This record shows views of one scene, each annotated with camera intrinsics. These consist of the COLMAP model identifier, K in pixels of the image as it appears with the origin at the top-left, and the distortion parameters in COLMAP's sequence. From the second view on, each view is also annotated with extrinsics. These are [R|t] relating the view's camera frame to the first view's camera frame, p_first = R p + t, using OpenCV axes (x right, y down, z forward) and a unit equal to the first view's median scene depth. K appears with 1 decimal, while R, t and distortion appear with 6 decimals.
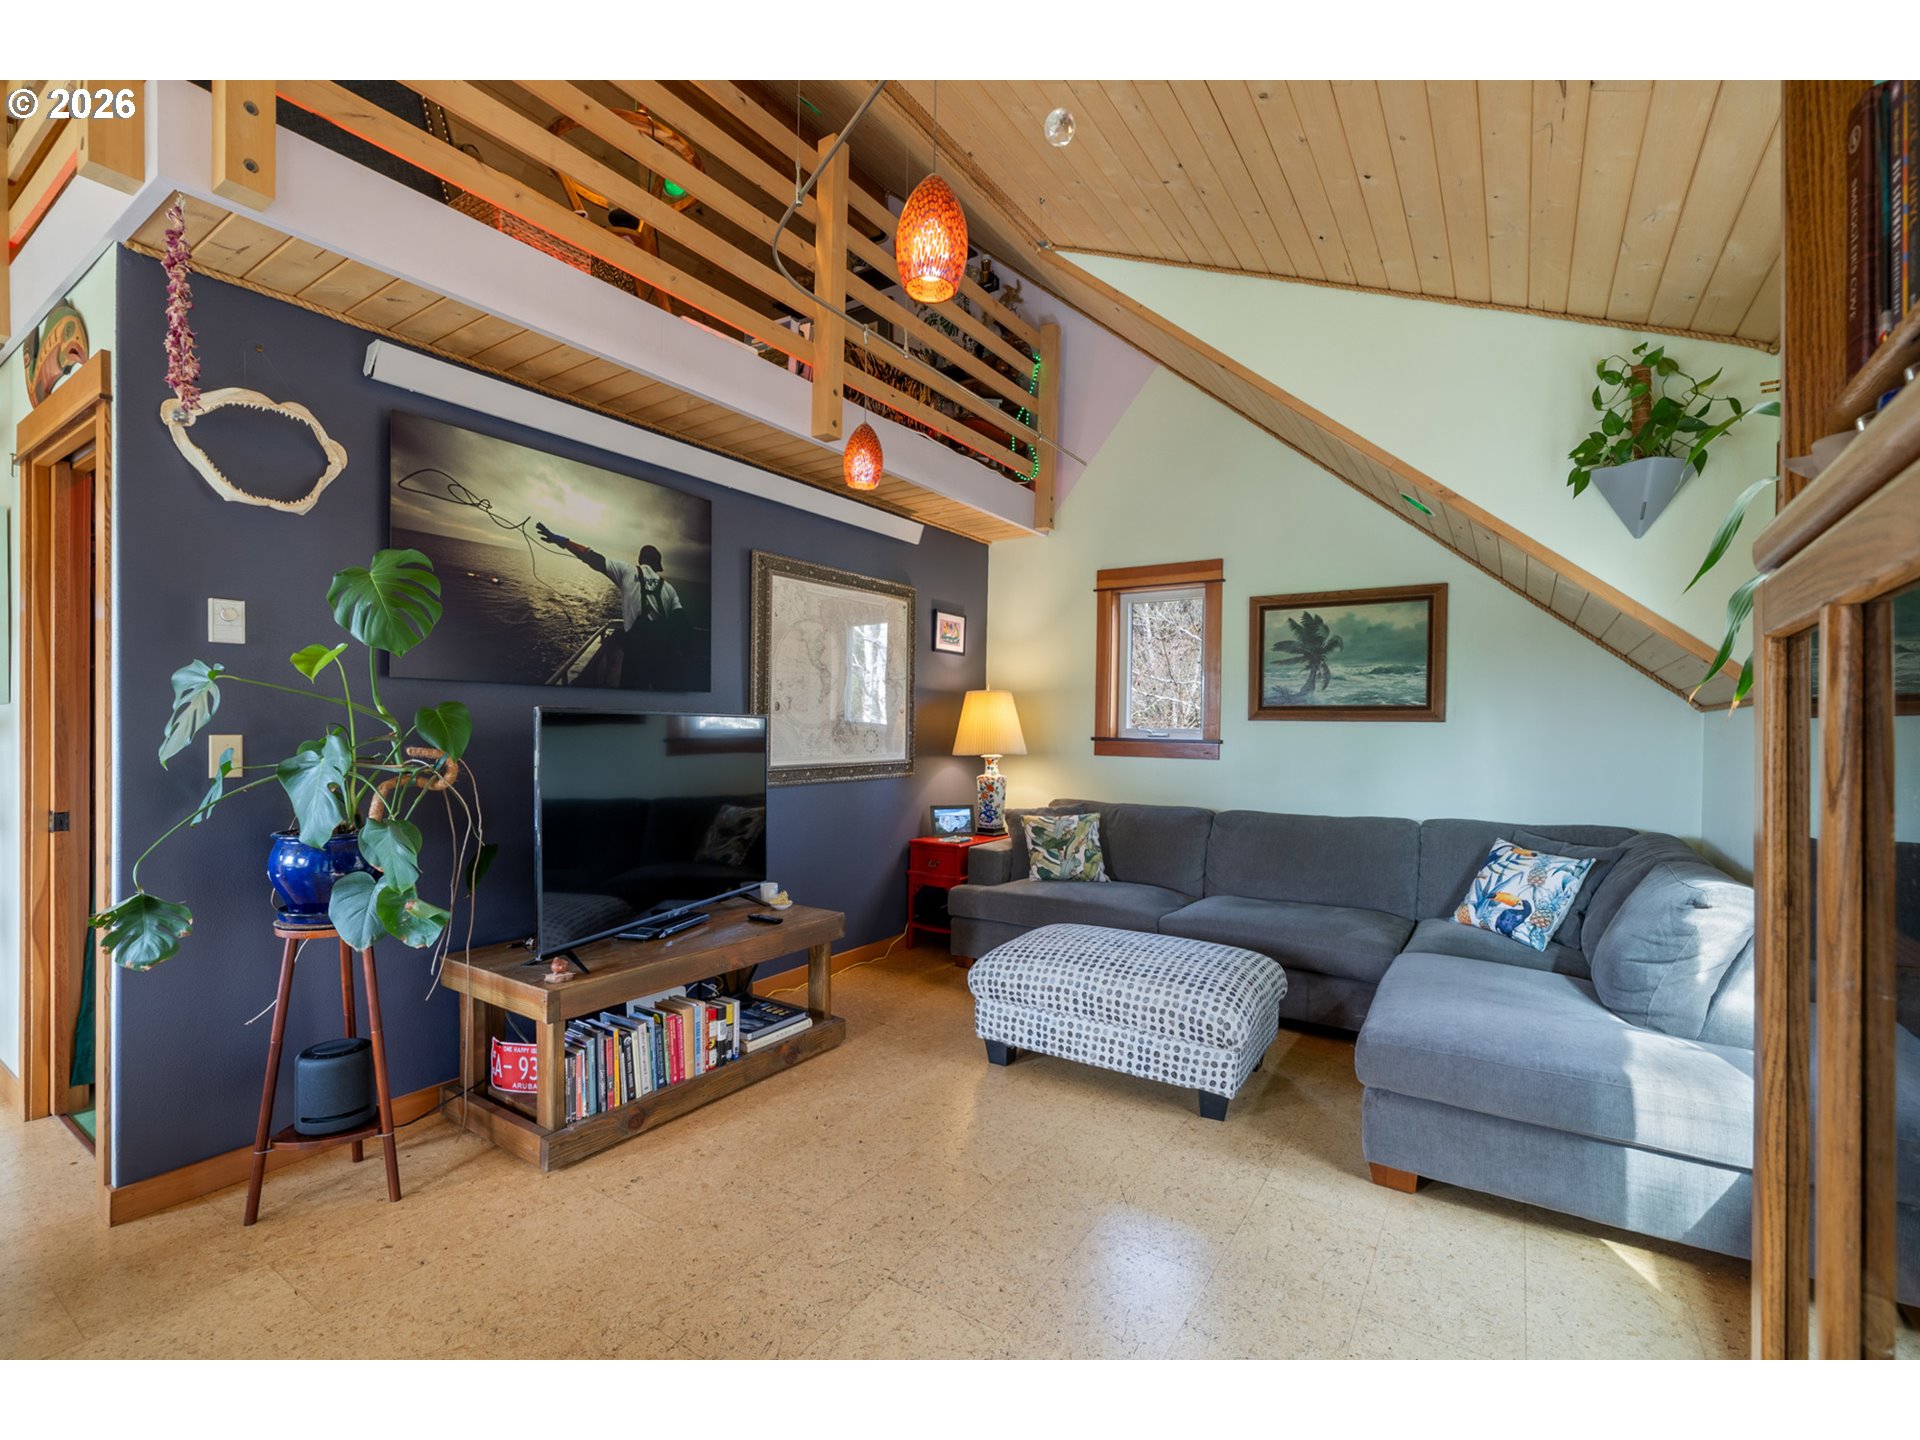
lens RADIAL K [[830.9, 0, 963.1], [0, 830.9, 729.1], [0, 0, 1]] dist [0.001341, 0.000555]
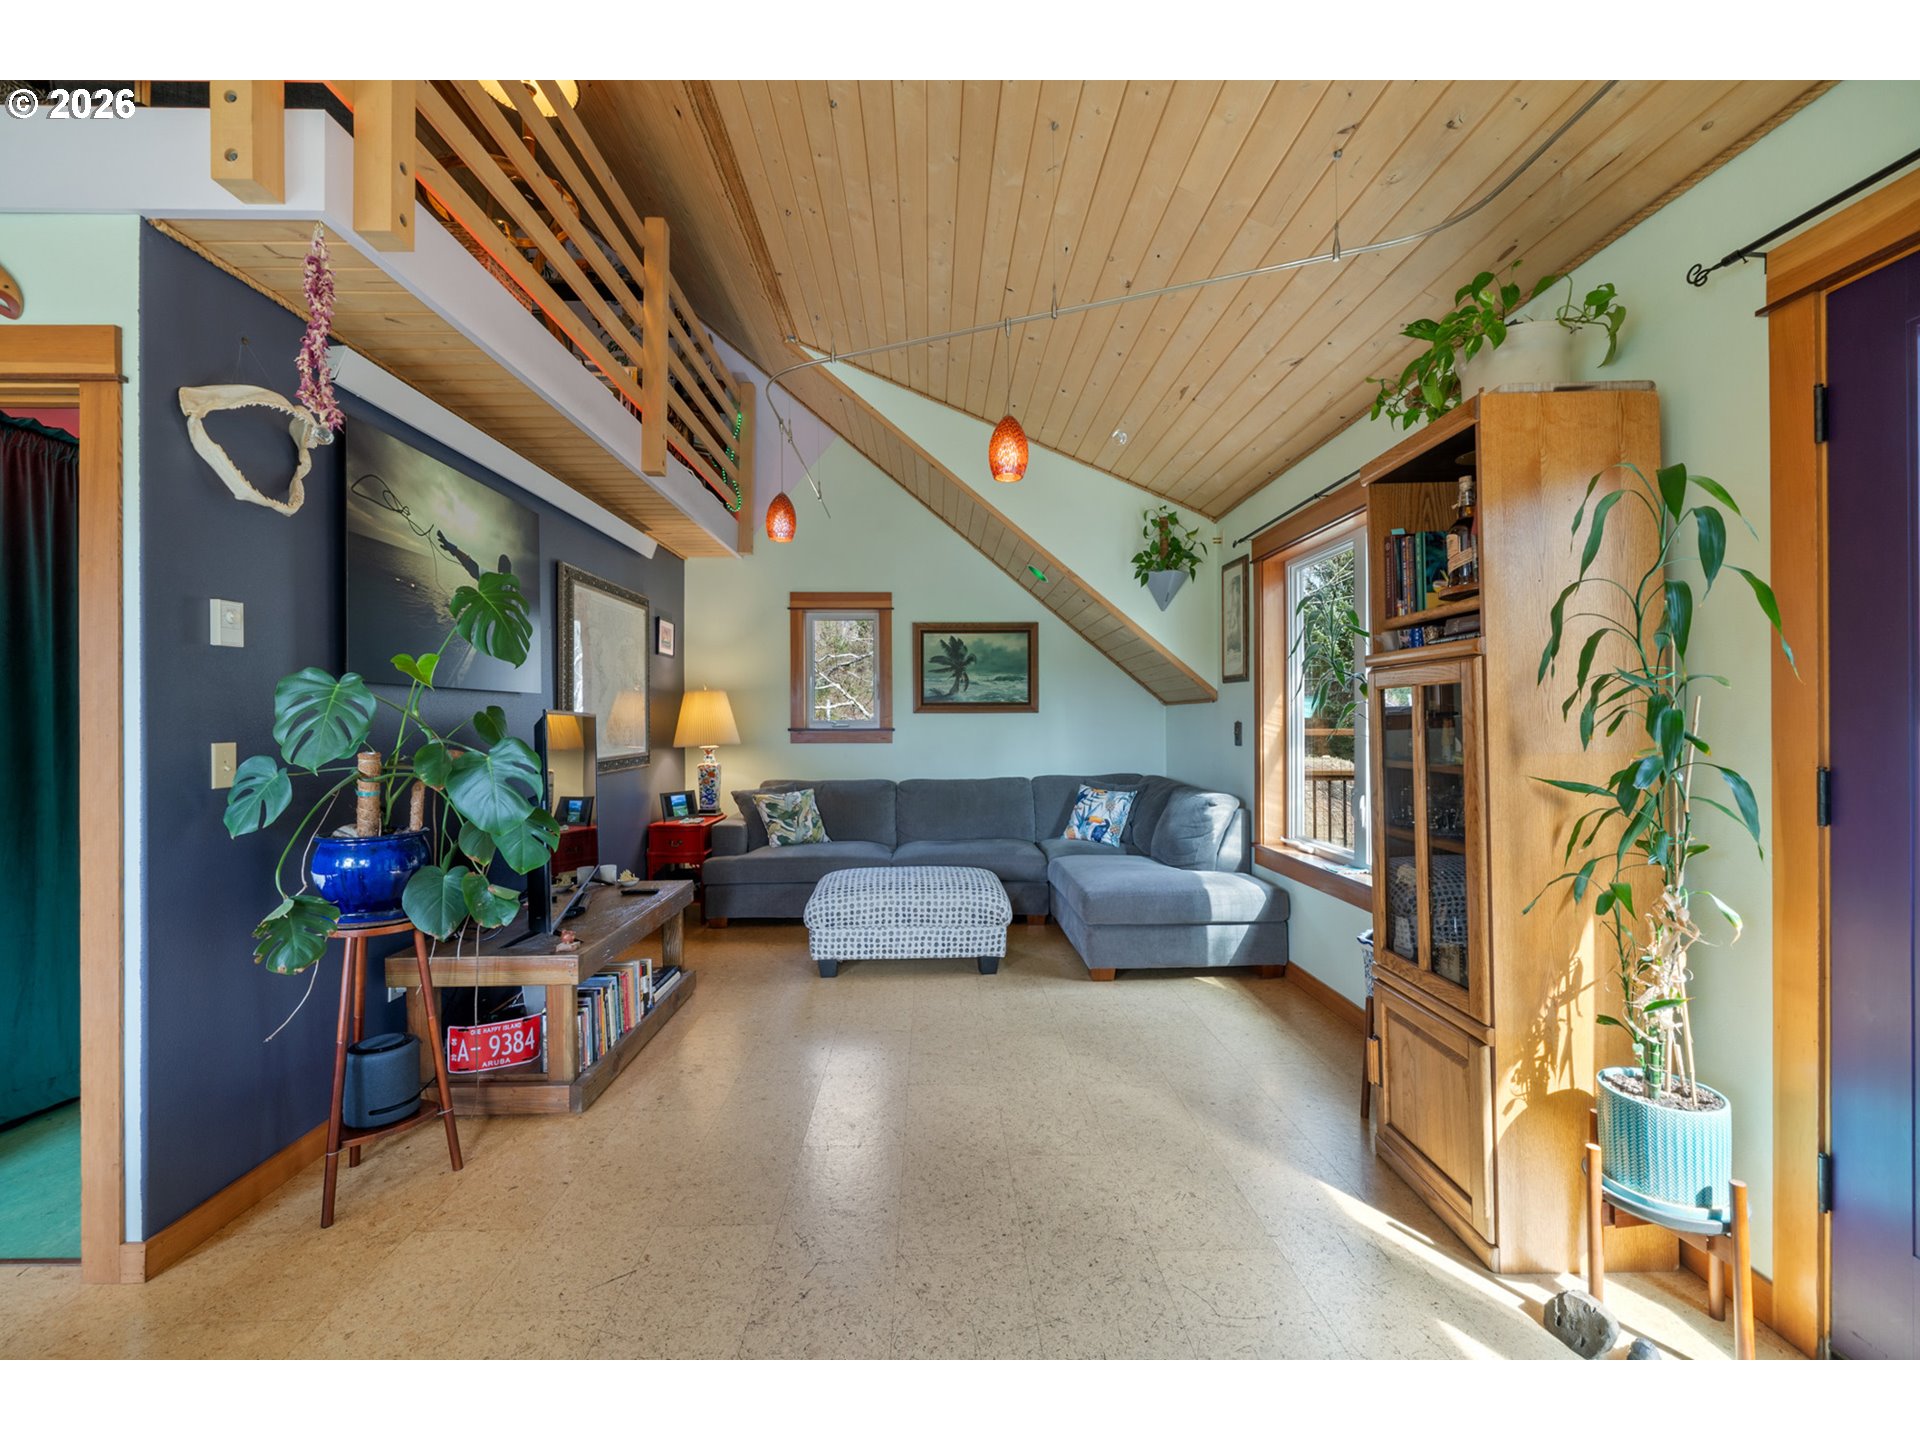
lens RADIAL K [[799.4, 0, 936.9], [0, 799.4, 709.2], [0, 0, 1]] dist [-0.001208, -0.000334]
pose [[0.828292, -0.009348, 0.560218, -0.493817], [0.017501, 0.999805, -0.009193, -0.006135], [-0.560023, 0.017419, 0.828294, -0.143761]]
